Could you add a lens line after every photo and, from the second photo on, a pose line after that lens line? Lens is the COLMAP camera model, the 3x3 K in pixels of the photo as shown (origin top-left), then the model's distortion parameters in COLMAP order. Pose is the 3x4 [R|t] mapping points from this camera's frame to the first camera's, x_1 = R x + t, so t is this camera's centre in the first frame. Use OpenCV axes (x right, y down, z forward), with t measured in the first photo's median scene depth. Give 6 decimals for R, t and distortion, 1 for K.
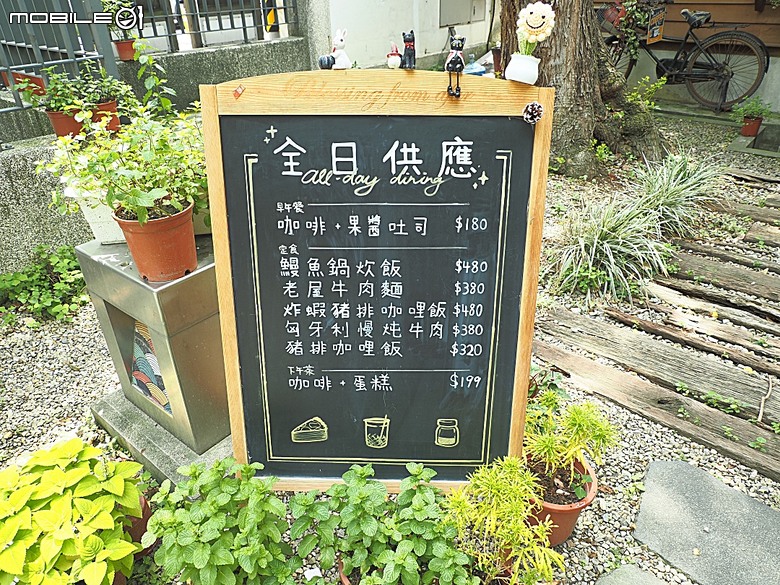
lens RADIAL K [[555.9, 0, 388.3], [0, 555.9, 294.5], [0, 0, 1]] dist [-0.033565, 0.022988]
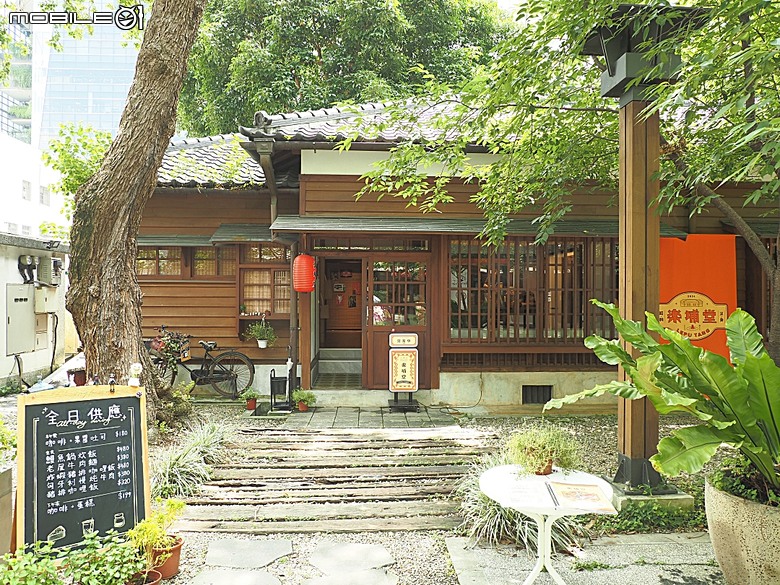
lens RADIAL K [[555.9, 0, 388.3], [0, 555.9, 294.5], [0, 0, 1]] dist [-0.033565, 0.022988]
pose [[0.732151, 0.028655, 0.680539, -0.767778], [0.323053, 0.864986, -0.383974, 0.758704], [-0.599660, 0.500978, 0.624043, -1.890098]]
